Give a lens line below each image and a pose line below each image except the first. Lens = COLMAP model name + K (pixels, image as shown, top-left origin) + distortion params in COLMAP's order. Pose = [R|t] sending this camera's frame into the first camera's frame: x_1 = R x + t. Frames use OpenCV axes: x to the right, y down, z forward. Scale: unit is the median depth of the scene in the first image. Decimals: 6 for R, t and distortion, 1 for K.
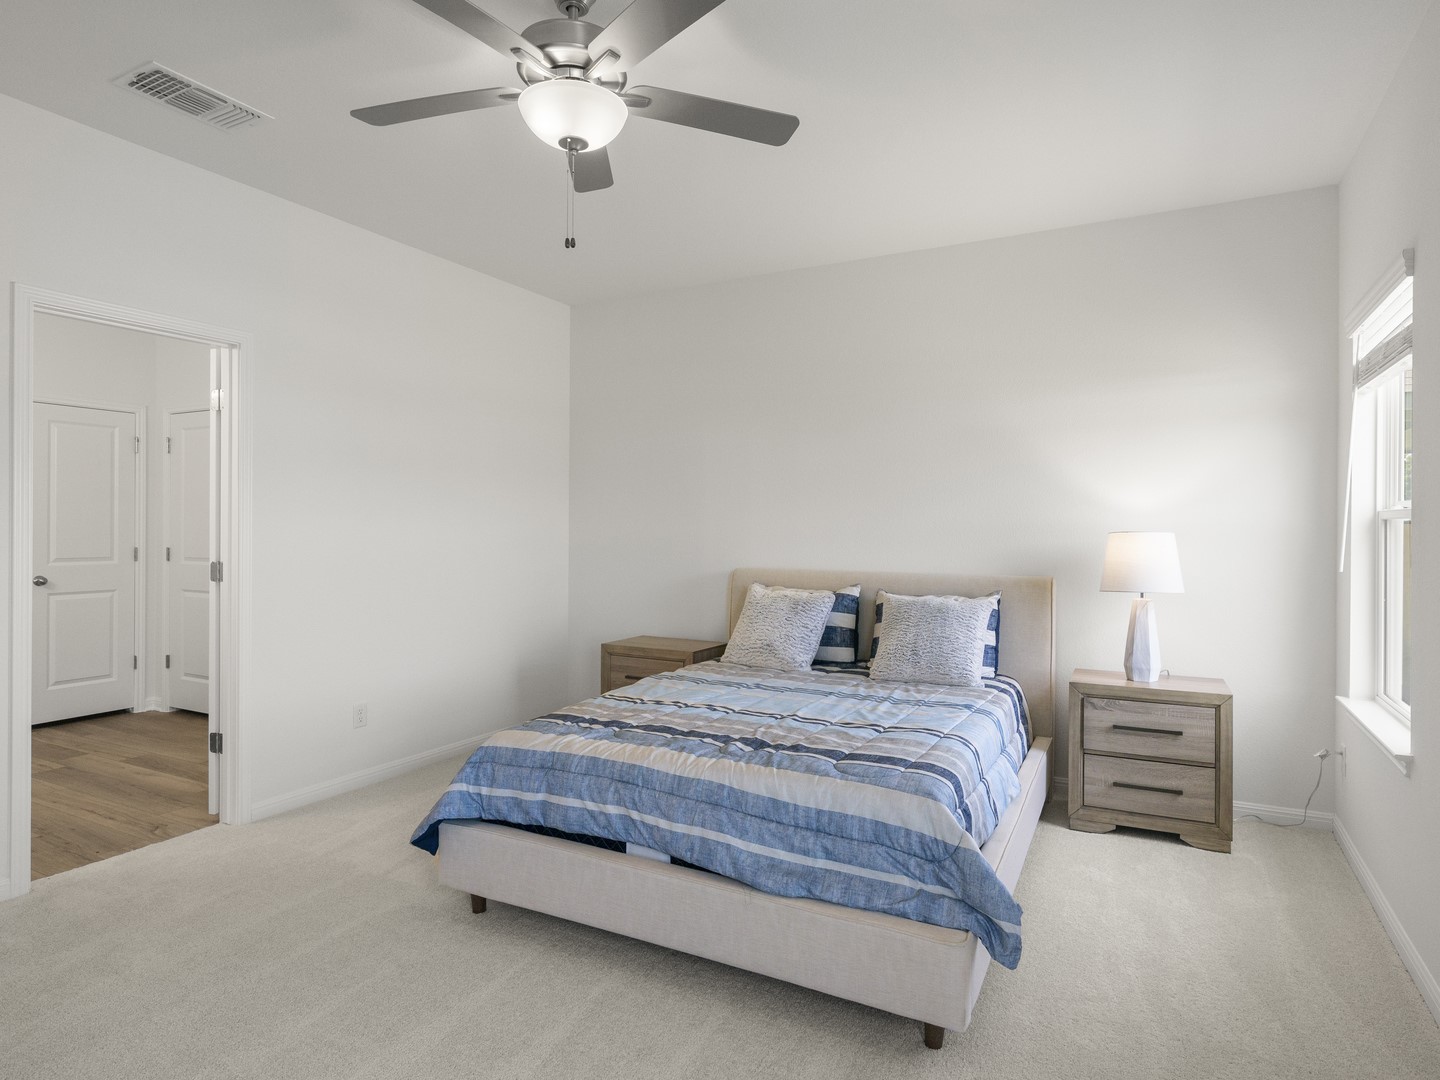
lens RADIAL K [[821.2, 0, 725.6], [0, 821.2, 530.4], [0, 0, 1]] dist [-0.002859, 0.001100]
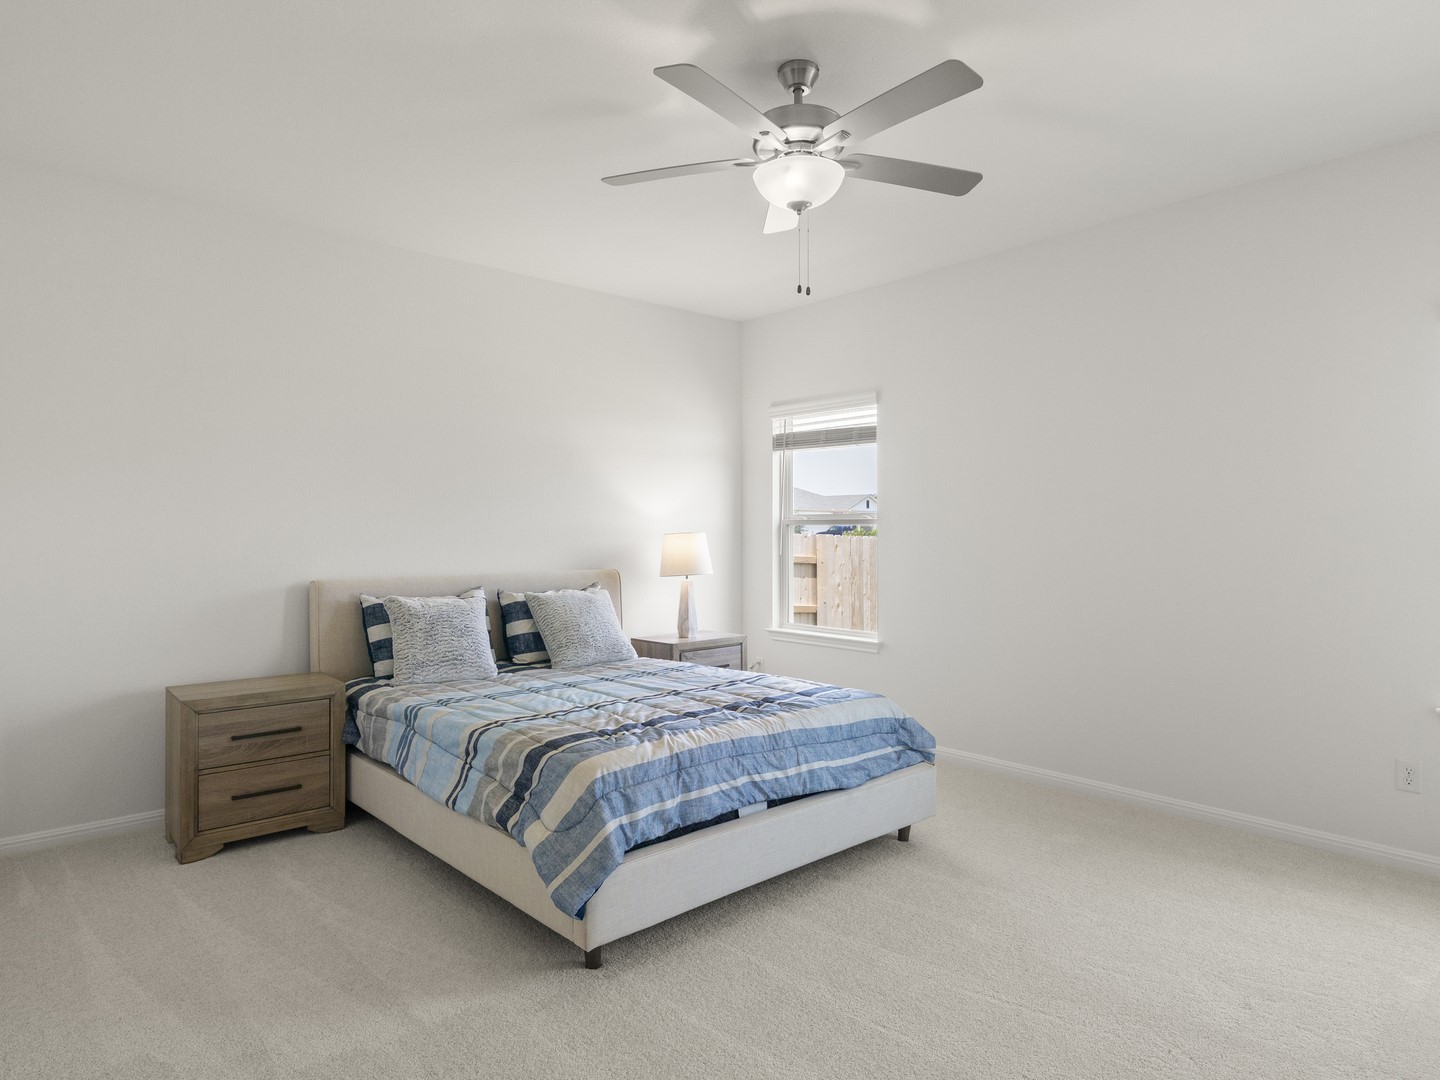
lens RADIAL K [[853.6, 0, 724.9], [0, 853.6, 531.0], [0, 0, 1]] dist [-0.001539, -0.000381]
pose [[0.348978, -0.004762, 0.937119, -1.160230], [0.006849, 0.999973, 0.002530, -0.005809], [-0.937106, 0.005535, 0.349001, 0.570974]]
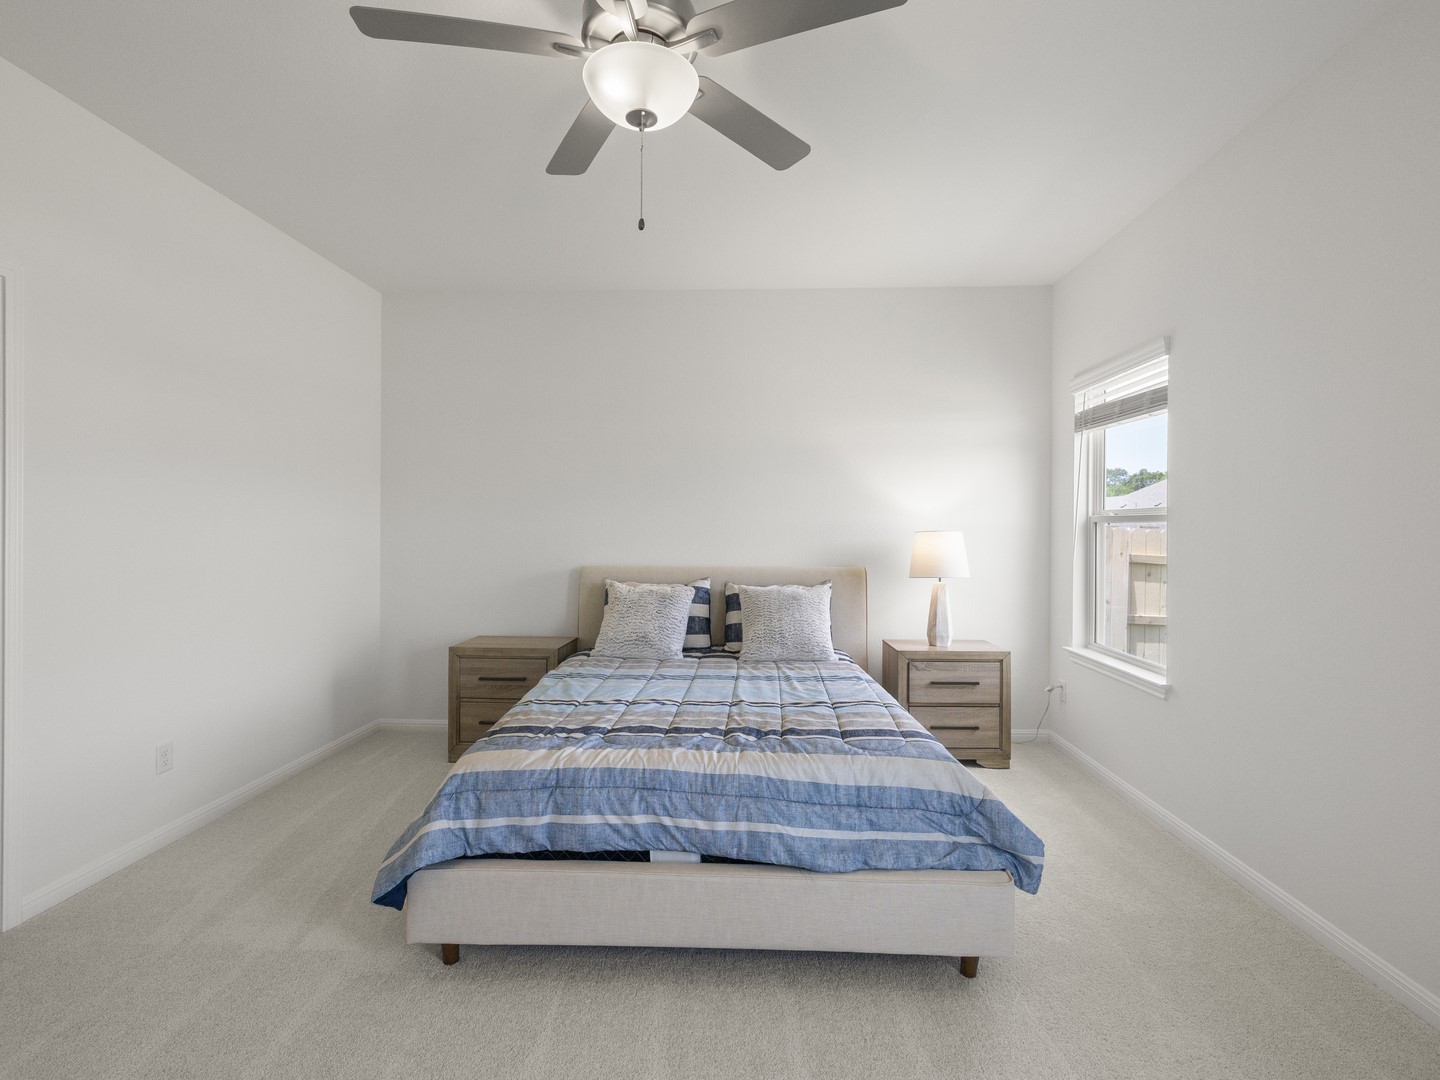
lens RADIAL K [[701.0, 0, 725.5], [0, 701.0, 531.0], [0, 0, 1]] dist [0.004300, 0.000530]
pose [[0.901397, -0.001709, 0.432991, -0.378144], [0.000616, 0.999996, 0.002664, -0.001795], [-0.432994, -0.002135, 0.901394, 0.198486]]
